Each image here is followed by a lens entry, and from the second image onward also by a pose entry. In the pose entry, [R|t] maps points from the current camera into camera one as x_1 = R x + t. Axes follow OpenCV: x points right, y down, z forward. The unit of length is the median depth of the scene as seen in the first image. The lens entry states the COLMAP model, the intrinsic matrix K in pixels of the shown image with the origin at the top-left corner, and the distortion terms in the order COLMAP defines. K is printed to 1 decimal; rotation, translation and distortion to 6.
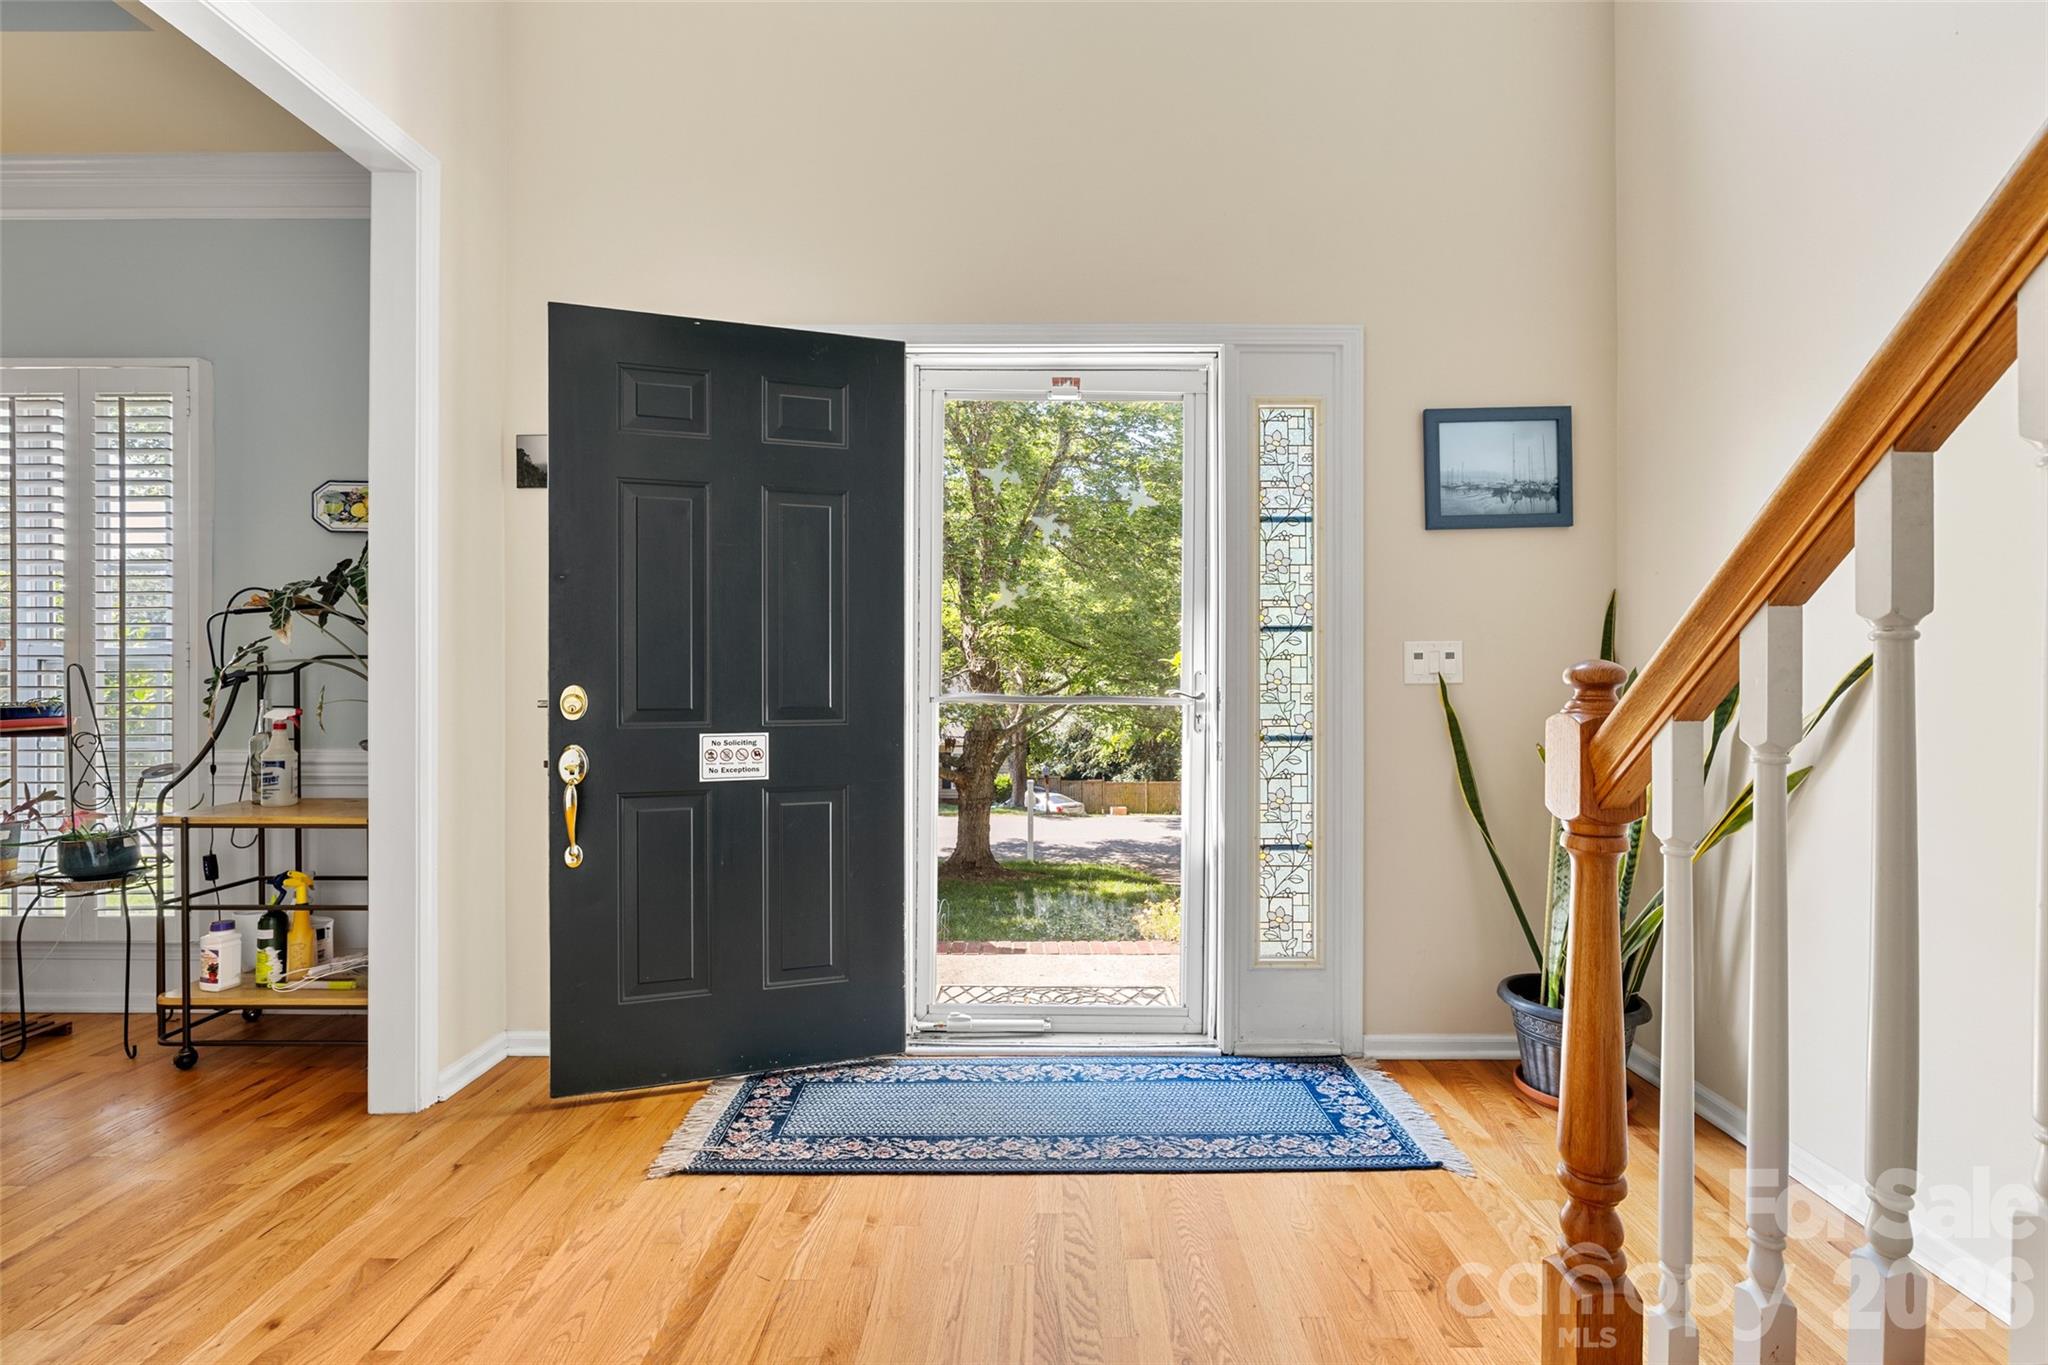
lens RADIAL K [[919.0, 0, 1026.4], [0, 919.0, 675.7], [0, 0, 1]] dist [-0.007946, -0.000376]
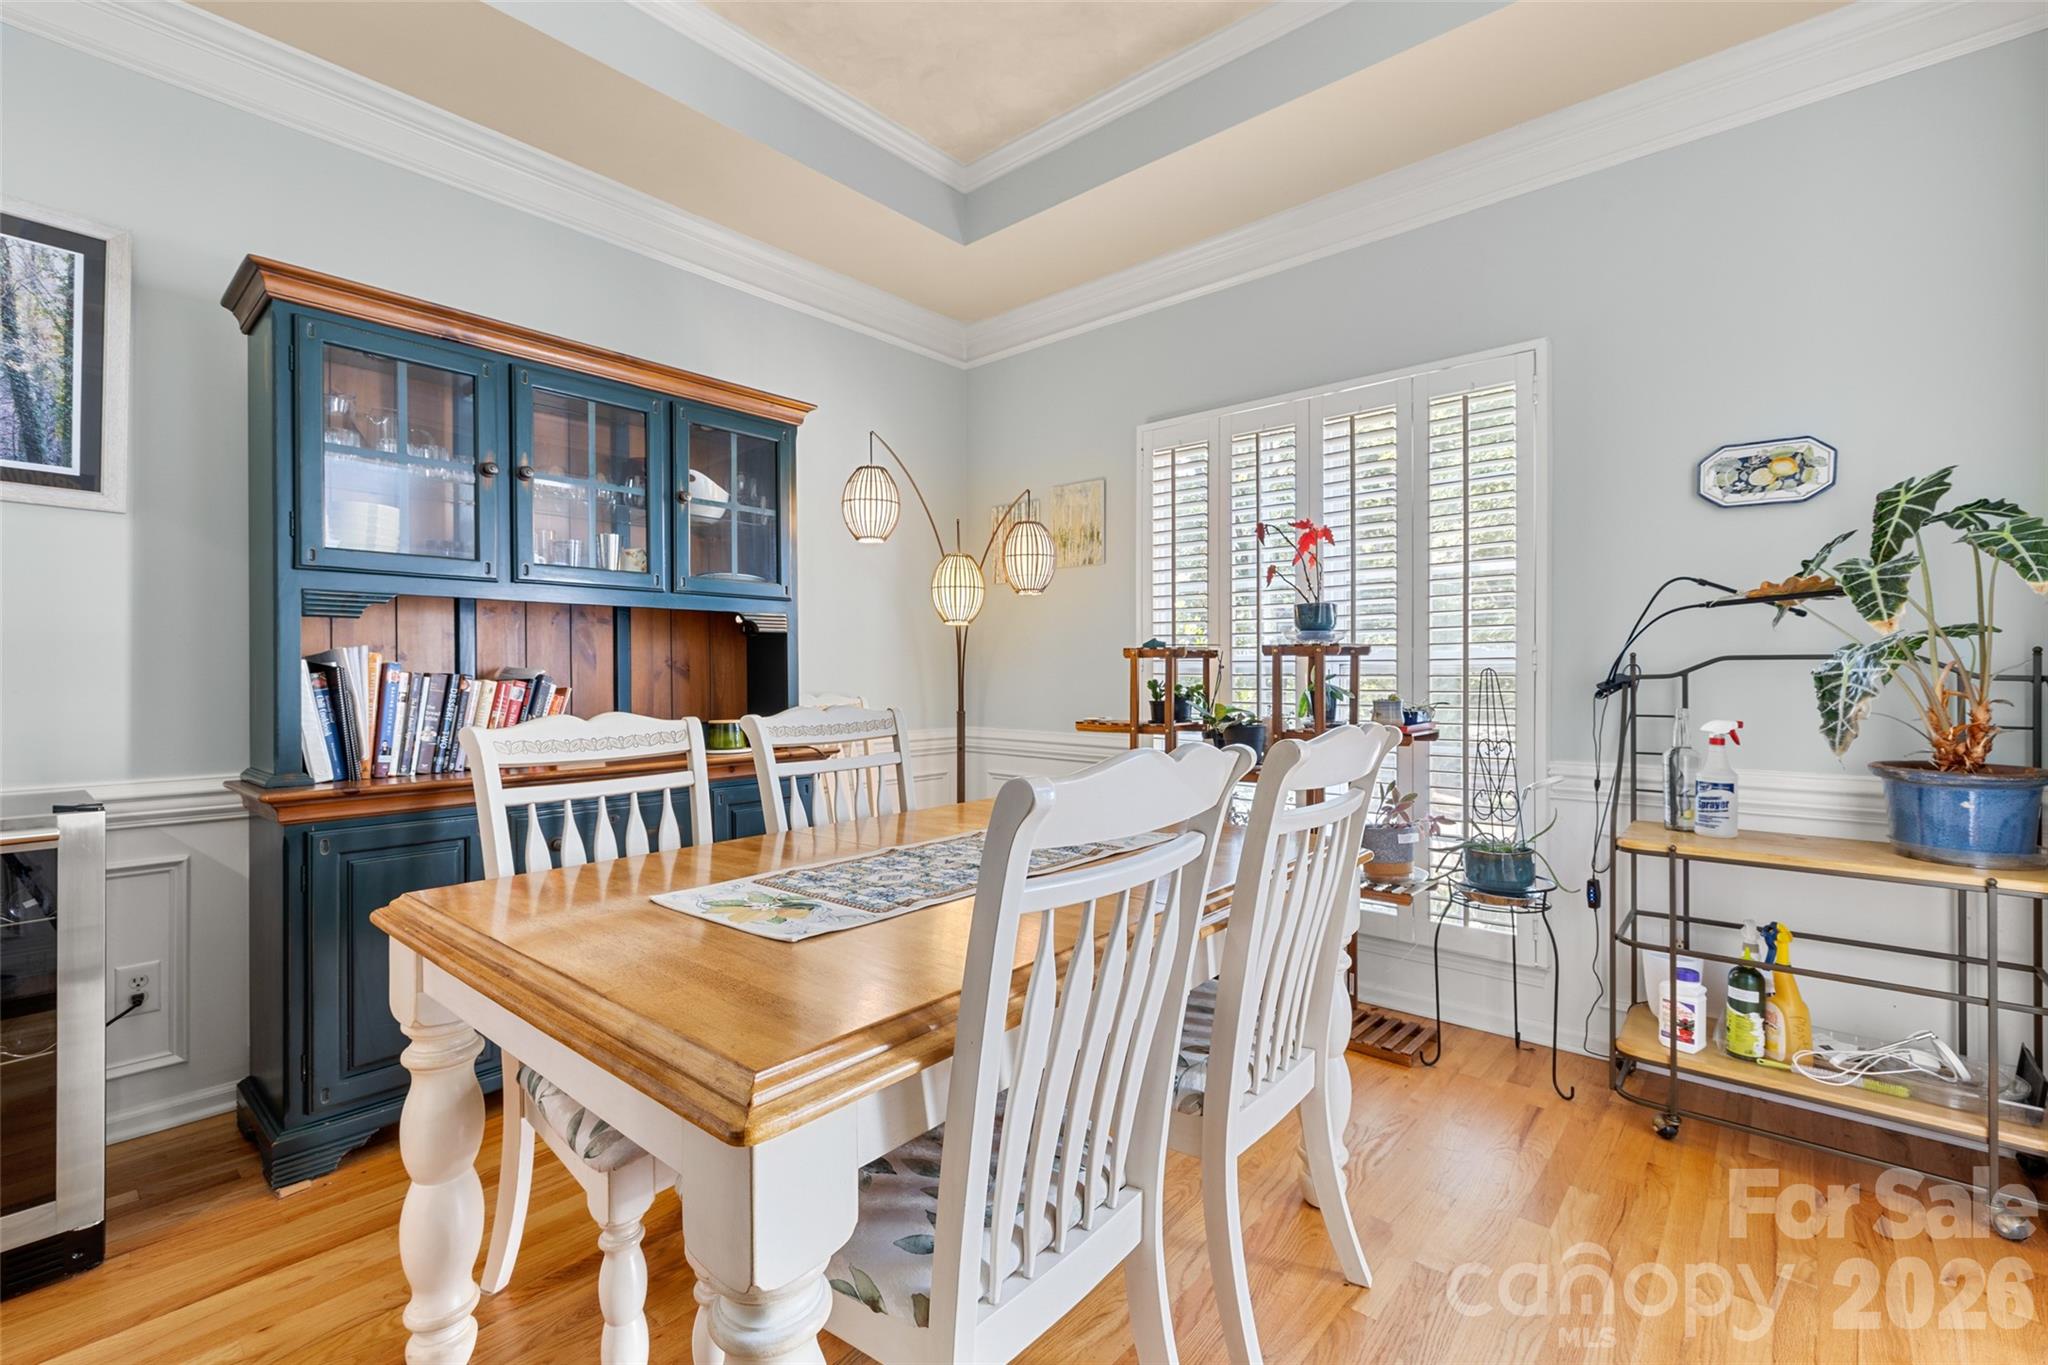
lens RADIAL K [[874.2, 0, 1033.7], [0, 874.2, 678.3], [0, 0, 1]] dist [0.002566, -0.001273]
pose [[0.764340, -0.001426, -0.644812, -0.784146], [0.002191, 0.999998, 0.000385, -0.003807], [0.644810, -0.001707, 0.764341, -0.014459]]
